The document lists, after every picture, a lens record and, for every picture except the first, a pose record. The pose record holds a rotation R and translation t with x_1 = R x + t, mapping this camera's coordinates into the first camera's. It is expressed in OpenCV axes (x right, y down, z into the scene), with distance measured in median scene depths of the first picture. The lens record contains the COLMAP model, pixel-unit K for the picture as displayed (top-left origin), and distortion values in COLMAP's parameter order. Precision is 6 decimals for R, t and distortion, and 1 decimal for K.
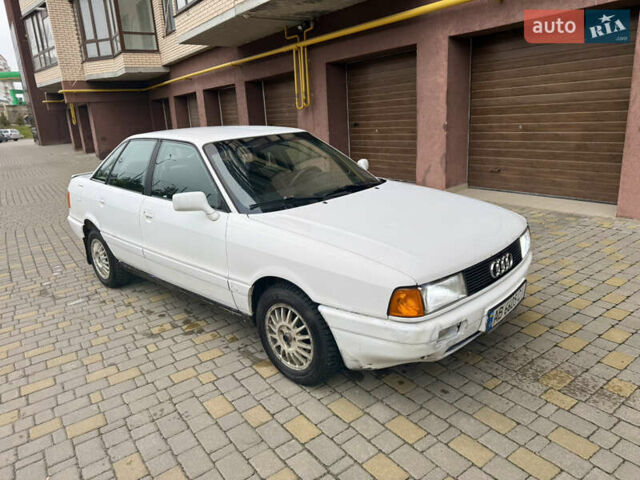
lens RADIAL K [[452.1, 0, 320.0], [0, 452.1, 240.0], [0, 0, 1]] dist [0.037482, -0.048733]
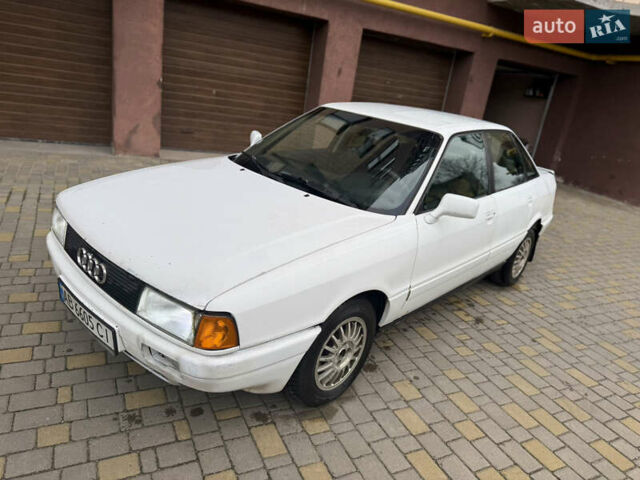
lens RADIAL K [[453.6, 0, 317.1], [0, 453.6, 244.1], [0, 0, 1]] dist [0.007519, -0.007845]
pose [[0.144999, -0.253359, 0.956444, -0.733540], [0.114524, 0.964460, 0.238120, -0.132968], [-0.982781, 0.075009, 0.168862, 0.627836]]
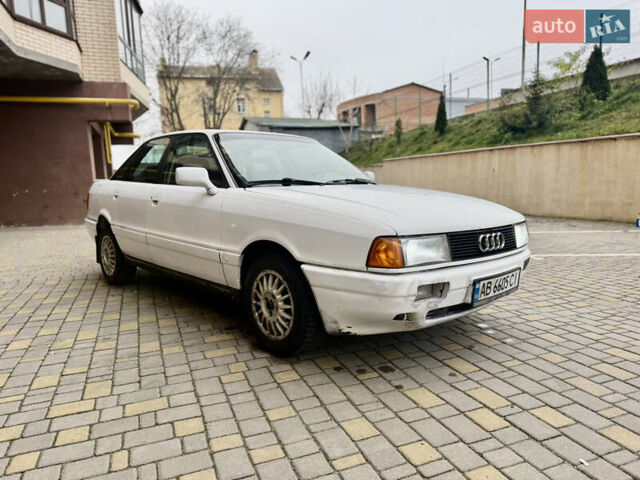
lens RADIAL K [[453.3, 0, 323.6], [0, 453.3, 239.3], [0, 0, 1]] dist [0.024525, -0.031996]
pose [[-0.969040, 0.058805, 0.239797, -0.411733], [0.147924, 0.915893, 0.373173, -0.228211], [-0.197684, 0.397092, -0.896236, 1.209485]]
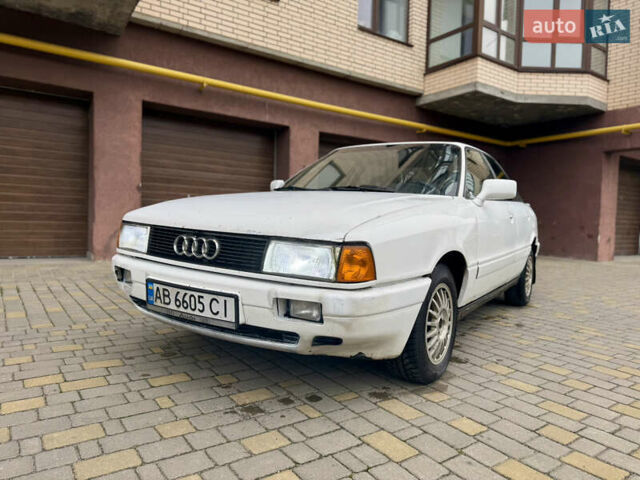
lens RADIAL K [[452.1, 0, 320.0], [0, 452.1, 240.0], [0, 0, 1]] dist [0.037482, -0.048733]
pose [[-0.002759, 0.020793, 0.999780, -0.767273], [0.238761, 0.970882, -0.019533, -0.039732], [-0.971074, 0.238655, -0.007644, 0.755119]]
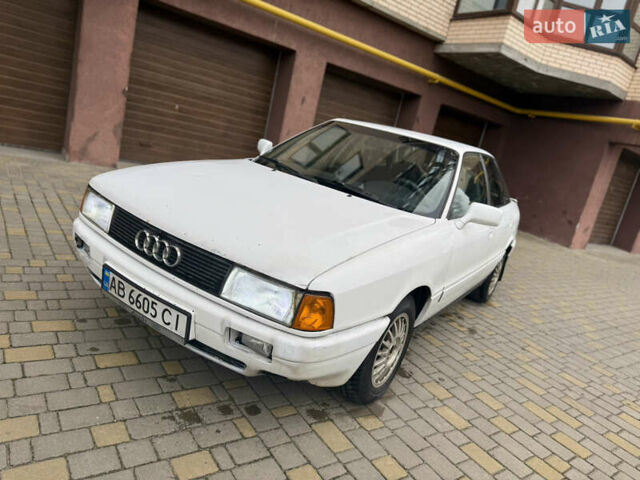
lens RADIAL K [[455.0, 0, 318.7], [0, 455.0, 238.4], [0, 0, 1]] dist [0.005494, -0.005490]
pose [[-0.023437, -0.166251, 0.985805, -0.751862], [0.045074, 0.984897, 0.167169, -0.112465], [-0.998709, 0.048352, -0.015589, 0.735565]]
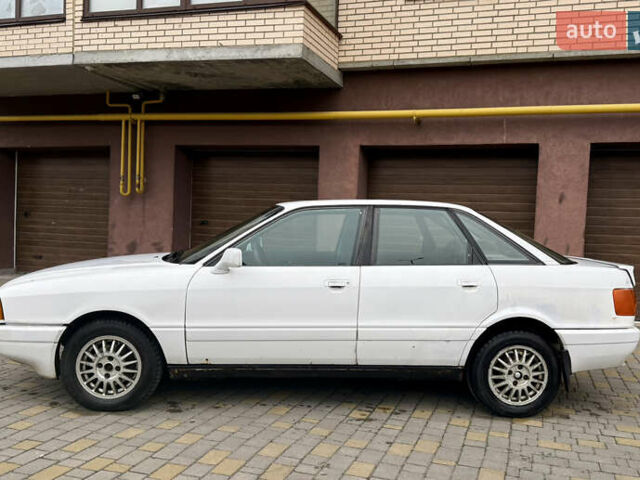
lens RADIAL K [[609.9, 0, 337.3], [0, 609.9, 256.3], [0, 0, 1]] dist [0.114393, -0.197453]
pose [[0.793327, 0.067692, 0.605021, -0.607720], [0.075603, 0.975152, -0.208237, 0.078129], [-0.604083, 0.210942, 0.768497, 0.039332]]
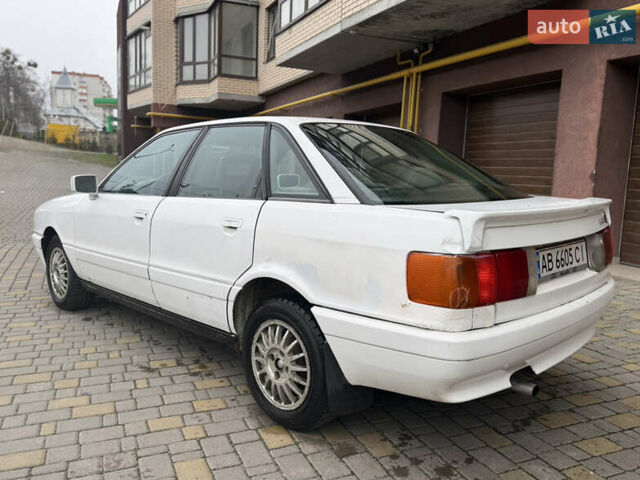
lens RADIAL K [[545.0, 0, 316.1], [0, 545.0, 243.5], [0, 0, 1]] dist [0.069744, -0.105846]
pose [[0.972233, 0.123759, -0.198610, 0.032561], [-0.149344, 0.981545, -0.119436, 0.037808], [0.180163, 0.145781, 0.972774, 0.065941]]
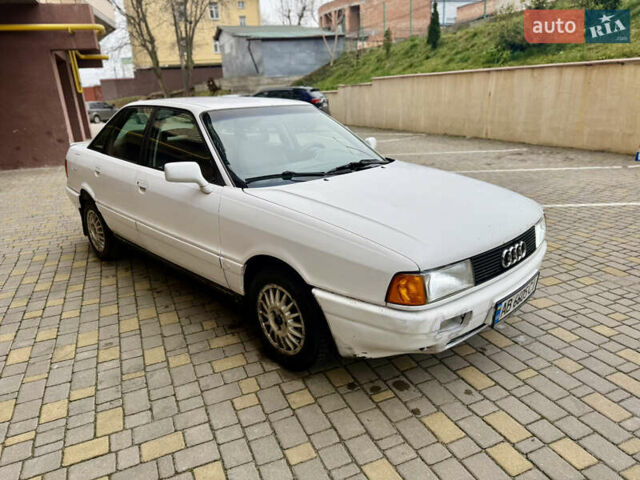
lens RADIAL K [[453.6, 0, 317.1], [0, 453.6, 244.1], [0, 0, 1]] dist [0.007519, -0.007845]
pose [[-0.972451, 0.036562, 0.230222, -0.388692], [0.160850, 0.820074, 0.549186, -0.290698], [-0.168720, 0.571088, -0.803363, 1.147984]]
